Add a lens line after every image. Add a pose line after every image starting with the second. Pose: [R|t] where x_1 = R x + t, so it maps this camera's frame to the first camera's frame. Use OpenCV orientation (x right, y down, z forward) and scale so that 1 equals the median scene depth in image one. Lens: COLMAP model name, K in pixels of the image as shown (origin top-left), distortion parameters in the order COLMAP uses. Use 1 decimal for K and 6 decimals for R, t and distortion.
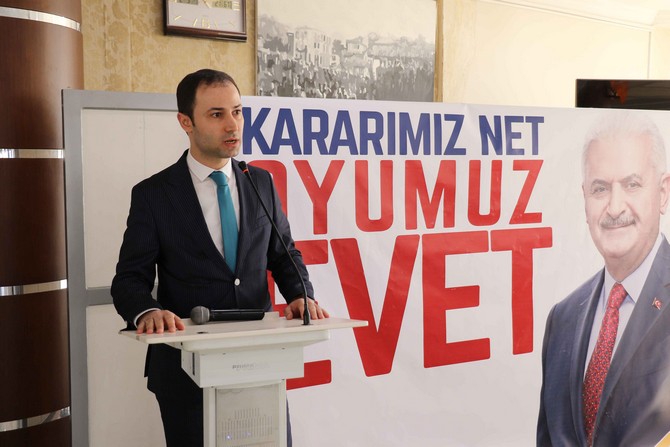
lens RADIAL K [[840.3, 0, 335.3], [0, 840.3, 222.2], [0, 0, 1]] dist [-0.002582, 0.000000]
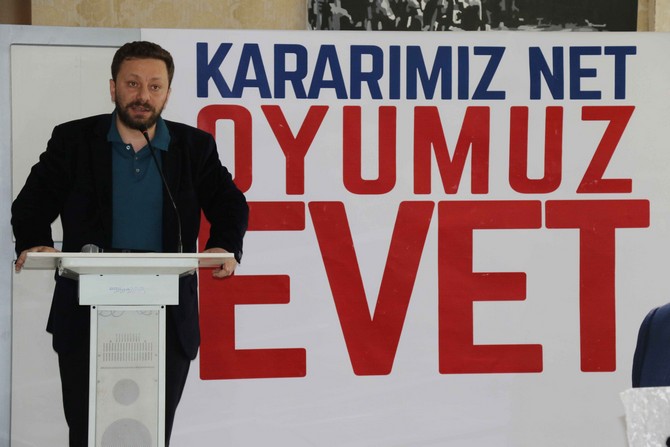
lens RADIAL K [[2635.2, 0, 334.6], [0, 2635.2, 224.8], [0, 0, 1]] dist [1.025929, 0.000000]
pose [[0.961987, 0.004573, -0.273057, 0.683418], [-0.020972, 0.998144, -0.057170, 0.179639], [0.272289, 0.060724, 0.960298, -1.388849]]
